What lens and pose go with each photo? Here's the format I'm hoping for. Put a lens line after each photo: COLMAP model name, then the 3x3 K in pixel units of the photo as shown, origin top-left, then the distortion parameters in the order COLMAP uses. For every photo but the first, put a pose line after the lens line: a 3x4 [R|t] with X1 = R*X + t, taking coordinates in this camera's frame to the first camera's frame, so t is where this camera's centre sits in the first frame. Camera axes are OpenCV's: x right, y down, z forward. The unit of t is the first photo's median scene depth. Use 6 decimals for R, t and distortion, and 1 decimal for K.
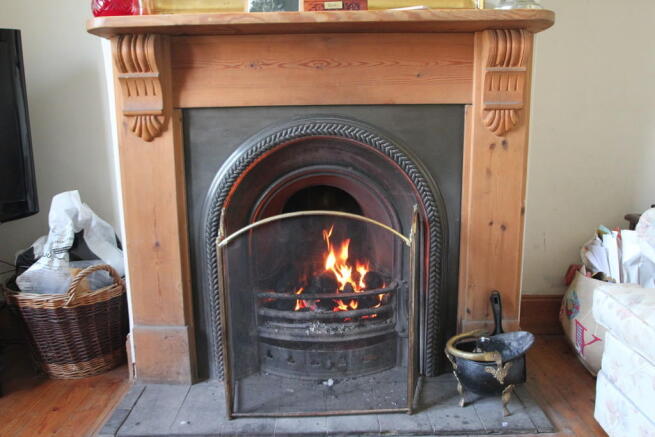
lens RADIAL K [[569.6, 0, 328.6], [0, 569.6, 223.3], [0, 0, 1]] dist [-0.072985, -0.002729]
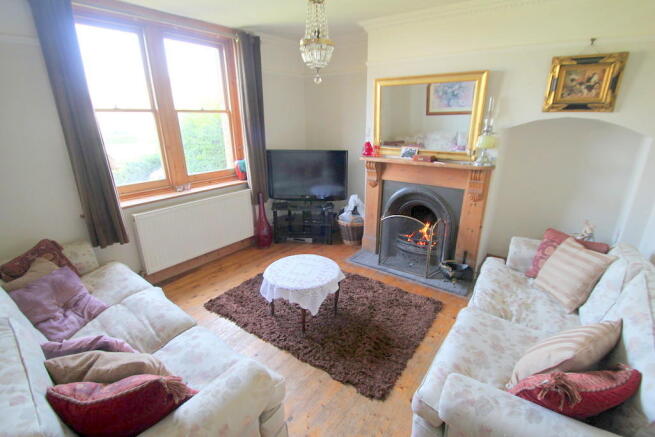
lens RADIAL K [[301.9, 0, 327.4], [0, 301.9, 218.3], [0, 0, 1]] dist [-0.000790, -0.000020]
pose [[0.795435, 0.195414, -0.573669, 0.577783], [-0.120770, 0.978714, 0.165932, -0.223580], [0.593883, -0.062706, 0.802104, -0.722714]]
